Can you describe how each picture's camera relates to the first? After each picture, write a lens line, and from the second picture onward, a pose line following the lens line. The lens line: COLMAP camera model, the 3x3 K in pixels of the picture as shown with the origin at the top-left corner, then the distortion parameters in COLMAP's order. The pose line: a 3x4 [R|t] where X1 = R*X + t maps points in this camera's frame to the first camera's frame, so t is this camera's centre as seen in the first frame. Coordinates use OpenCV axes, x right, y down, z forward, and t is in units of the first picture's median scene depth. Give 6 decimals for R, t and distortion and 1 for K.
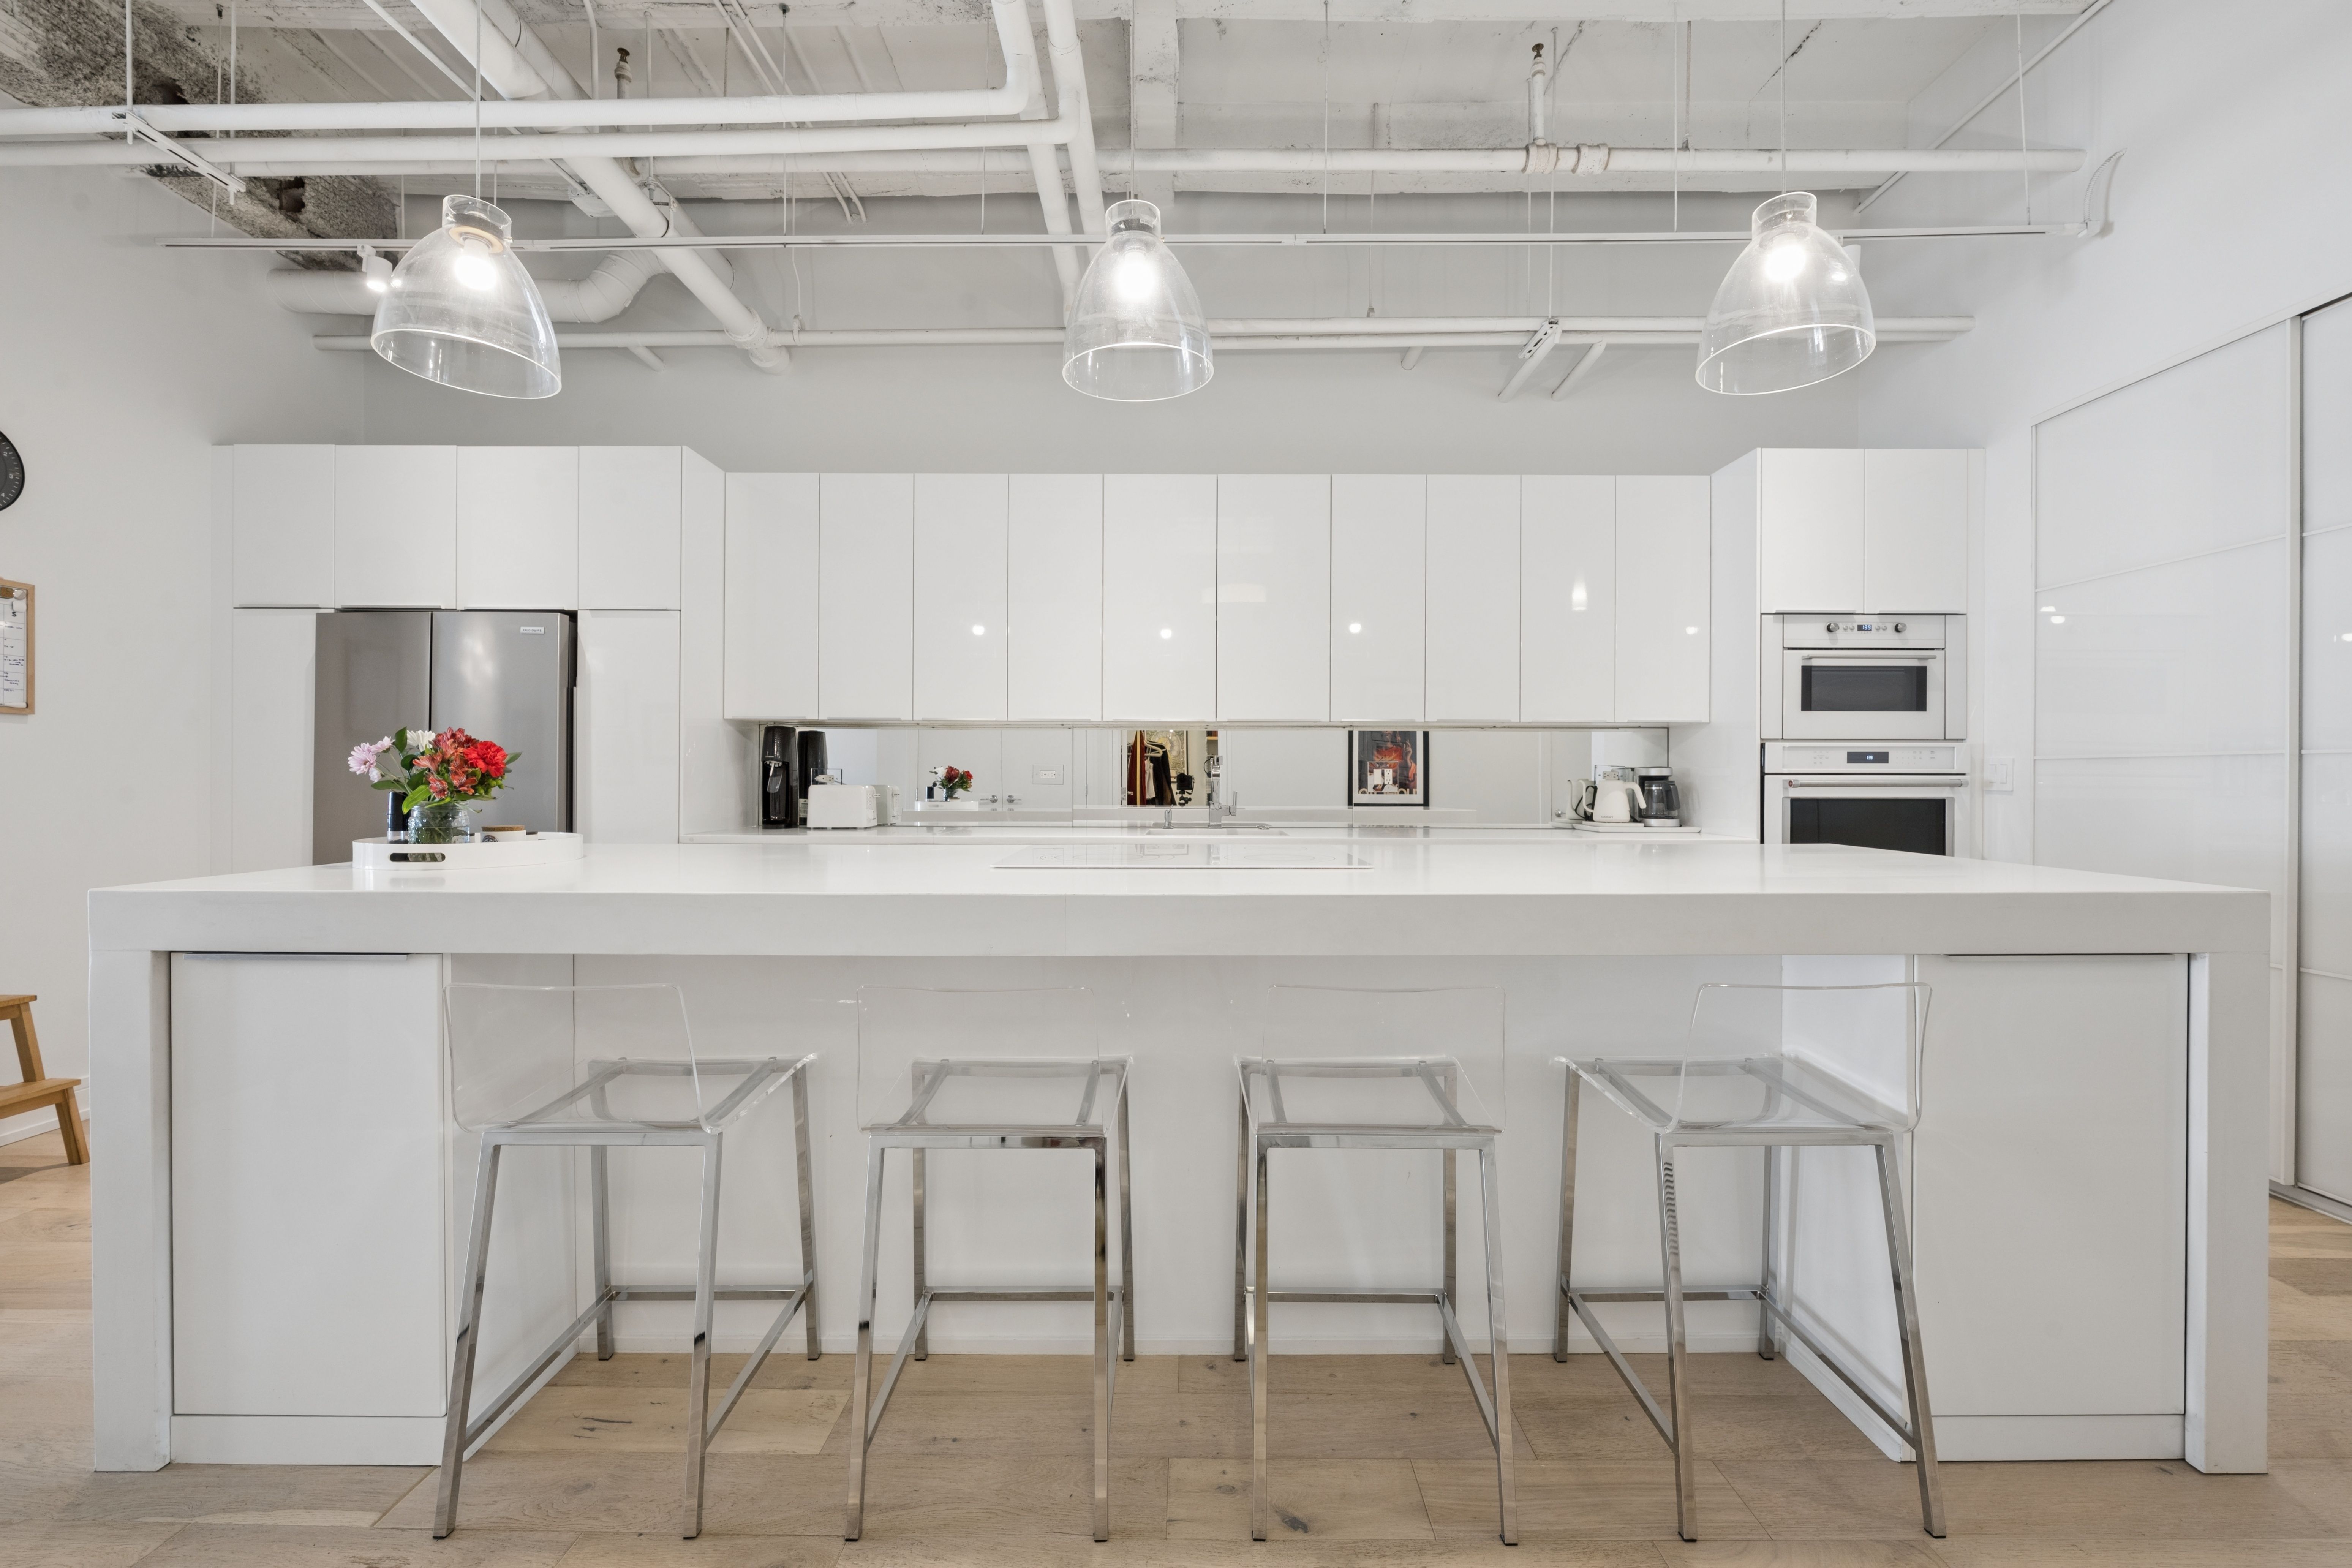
lens RADIAL K [[935.0, 0, 1184.6], [0, 935.0, 777.3], [0, 0, 1]] dist [-0.003715, -0.000492]
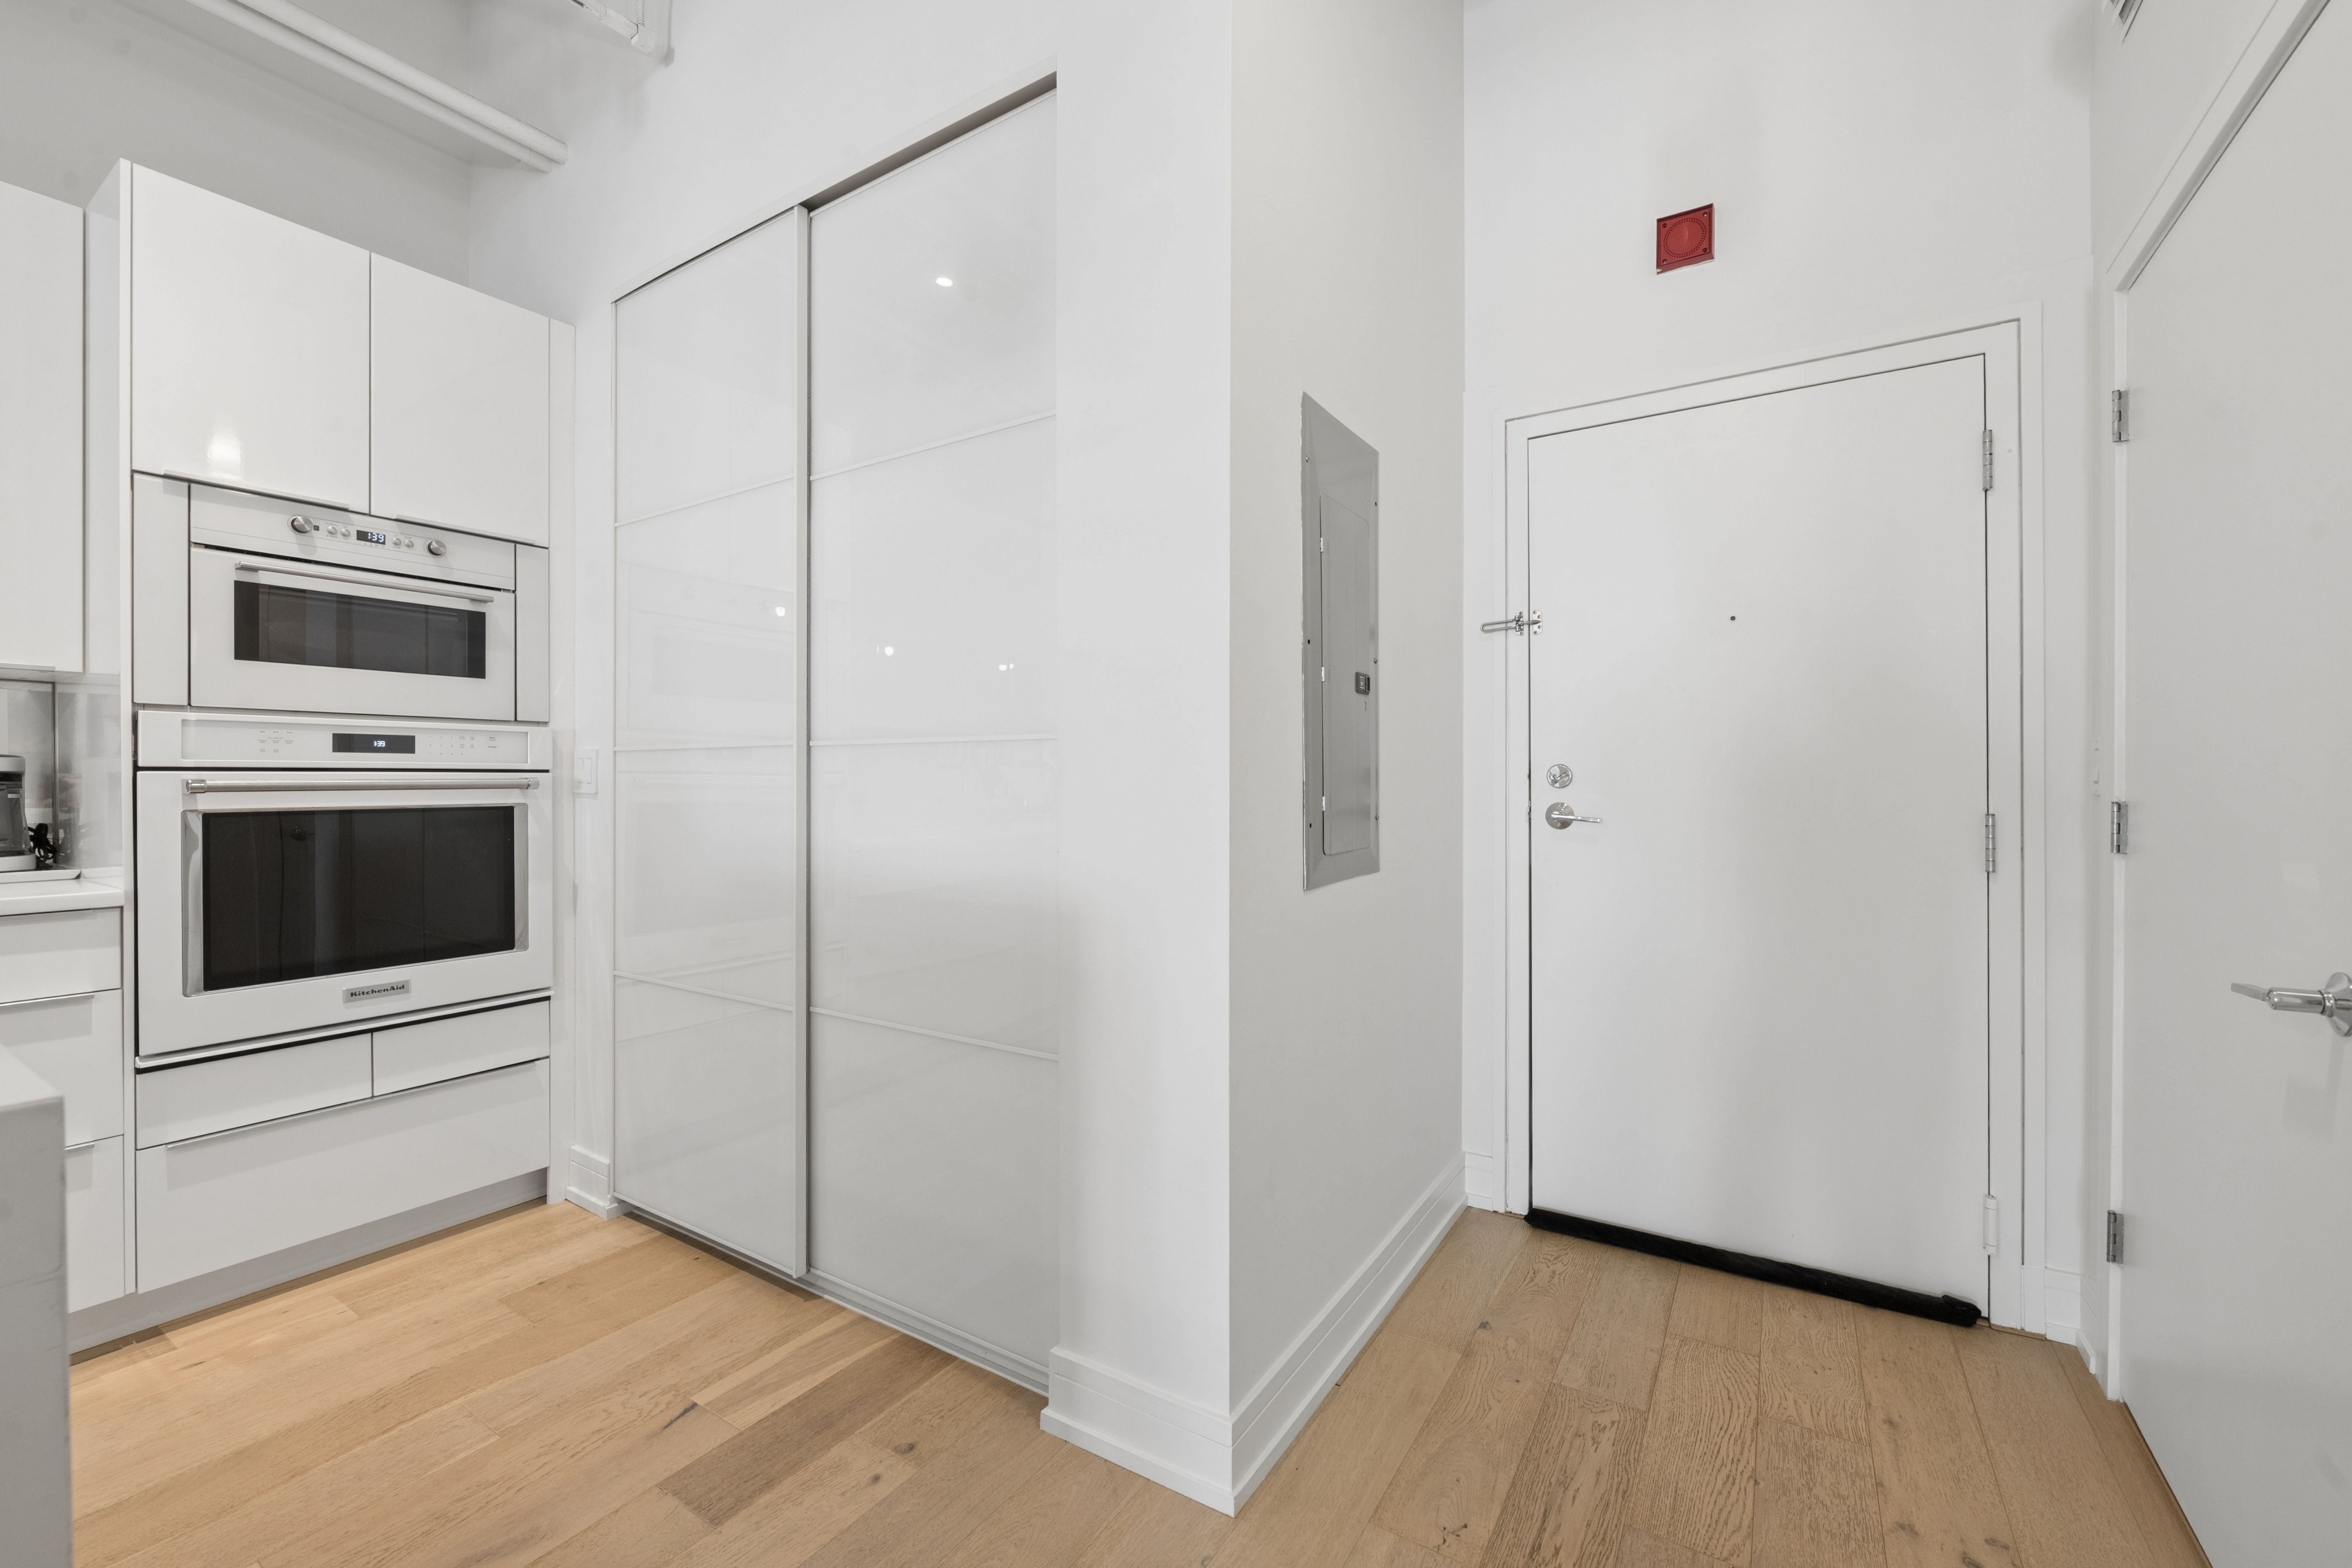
lens RADIAL K [[961.9, 0, 1176.0], [0, 961.9, 784.0], [0, 0, 1]] dist [-0.000129, 0.000081]
pose [[0.530720, -0.007705, 0.847512, 0.466991], [0.000553, 0.999962, 0.008745, 0.000641], [-0.847547, -0.004173, 0.530704, 0.195976]]
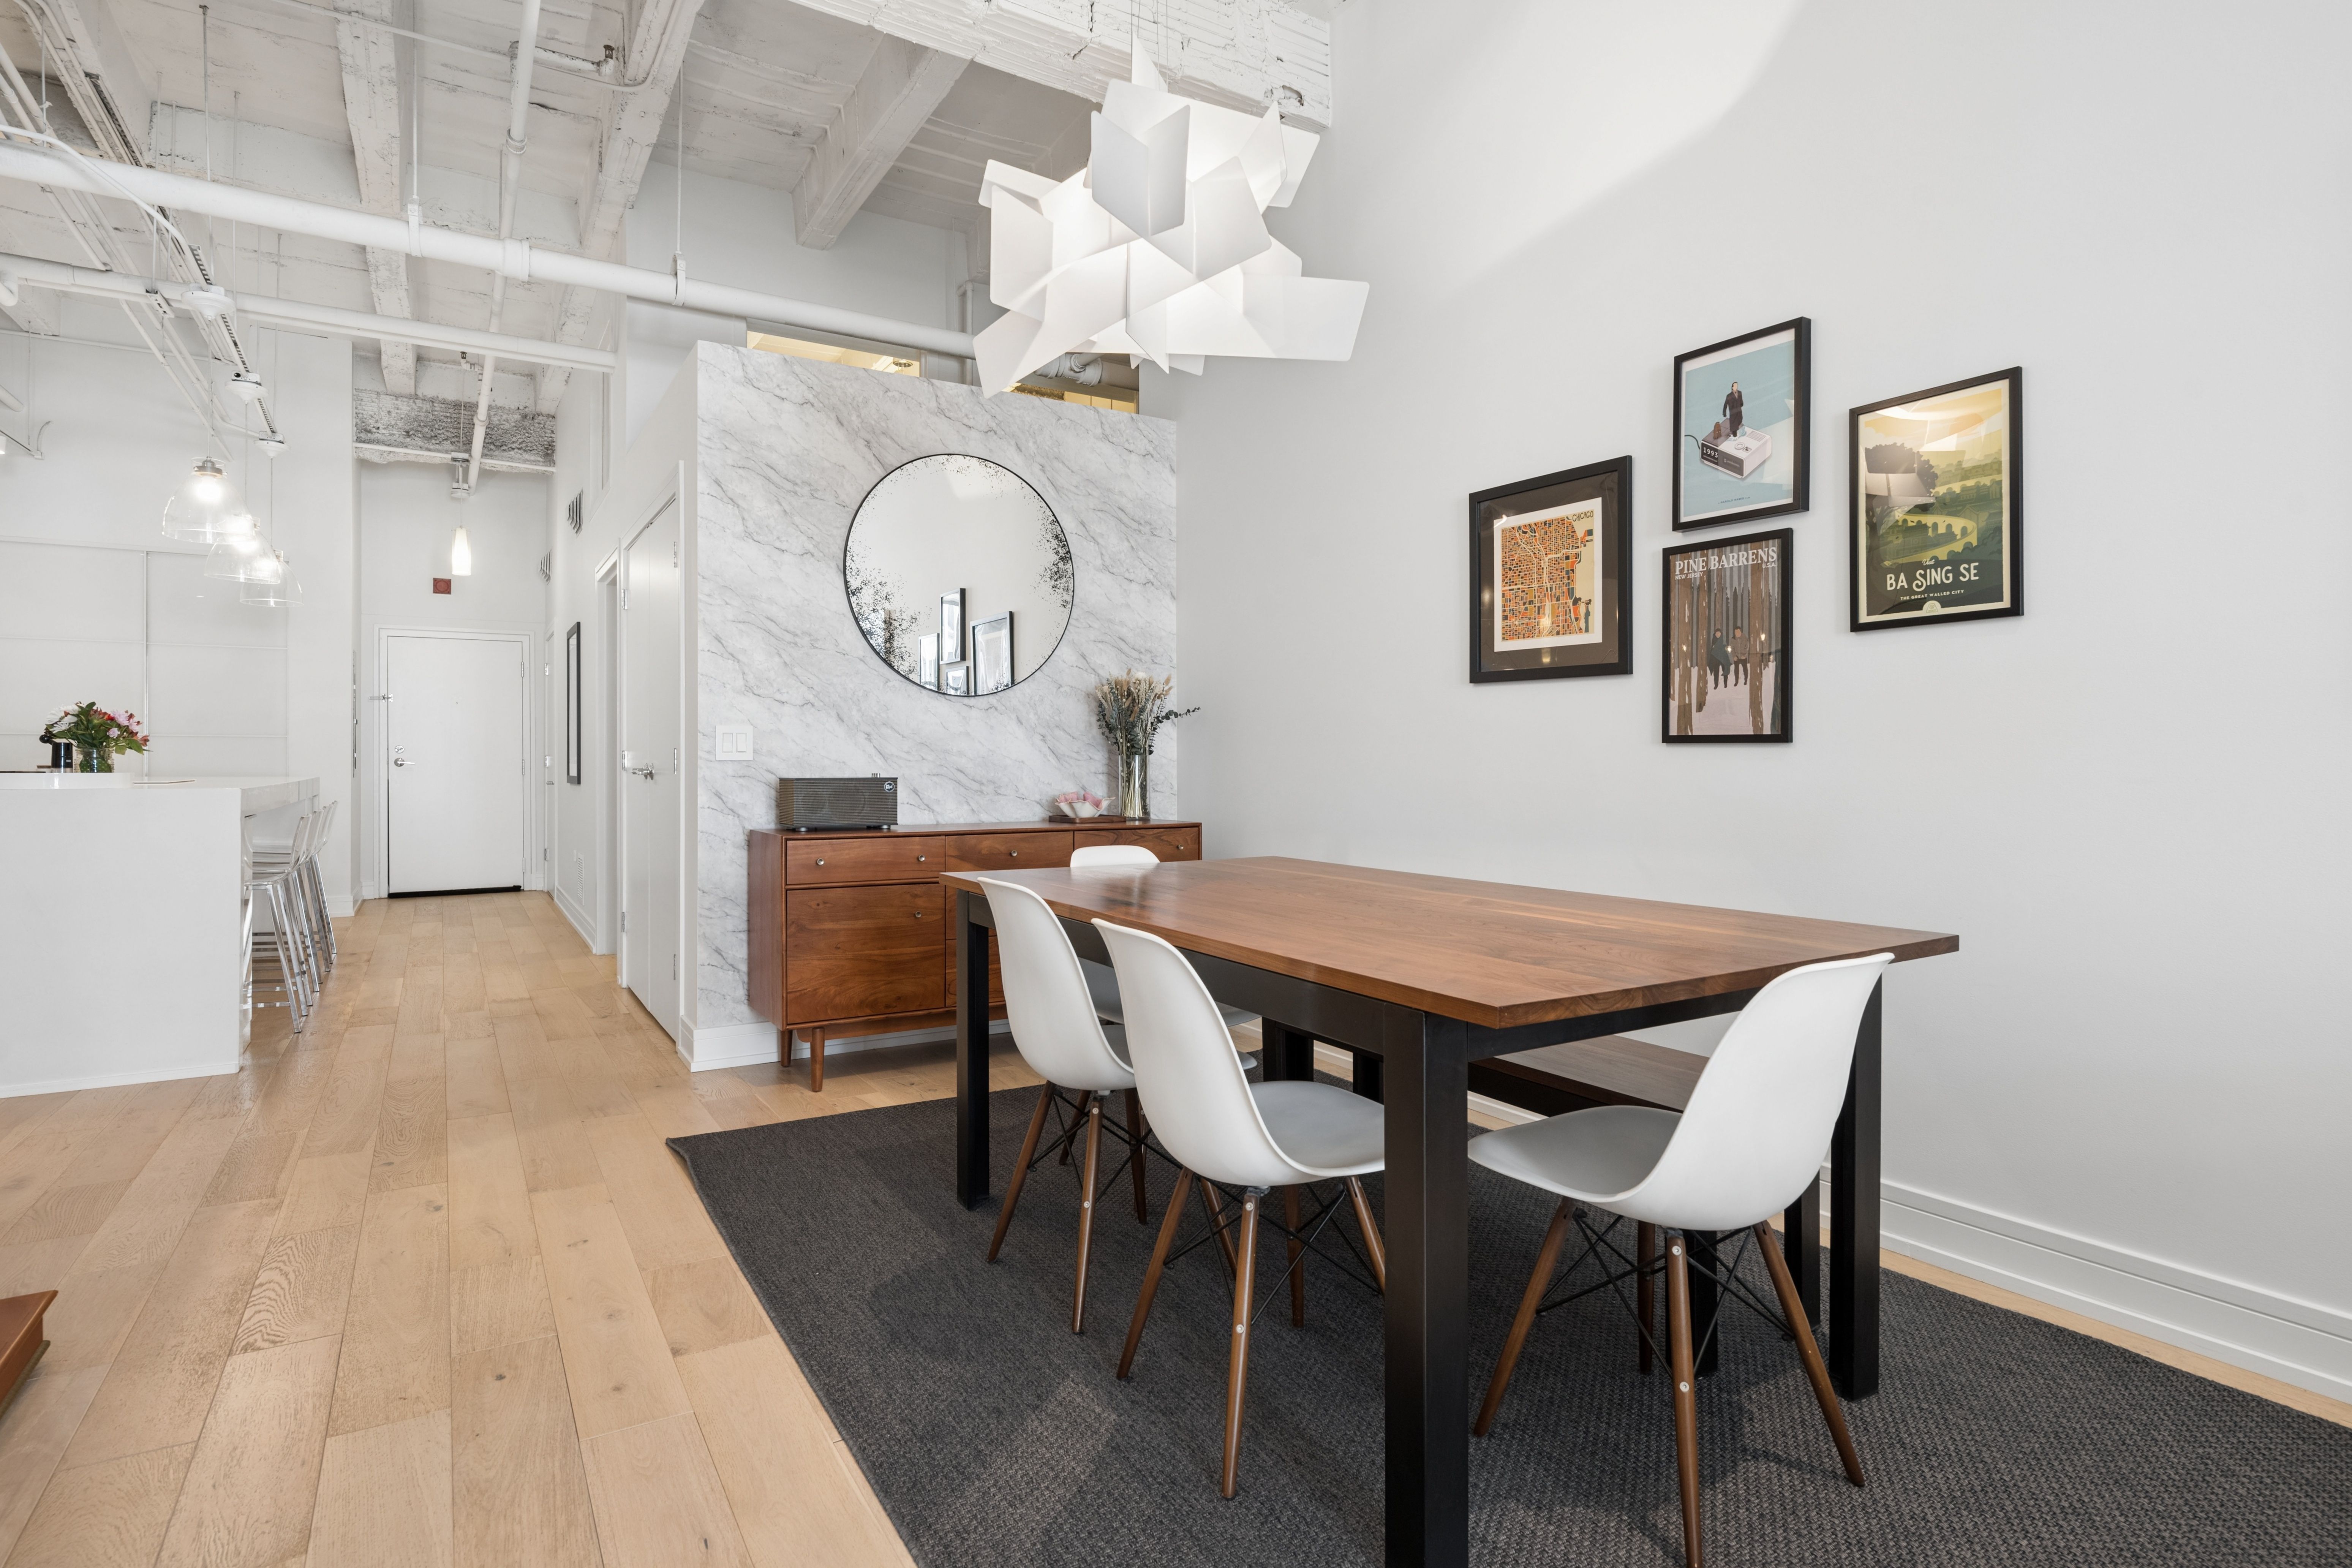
lens RADIAL K [[1209.8, 0, 1181.5], [0, 1209.8, 773.3], [0, 0, 1]] dist [-0.001499, -0.000275]
pose [[-0.529553, -0.010706, 0.848209, -2.019603], [-0.005391, 0.999943, 0.009255, 0.019165], [-0.848260, 0.000329, -0.529580, 0.282165]]
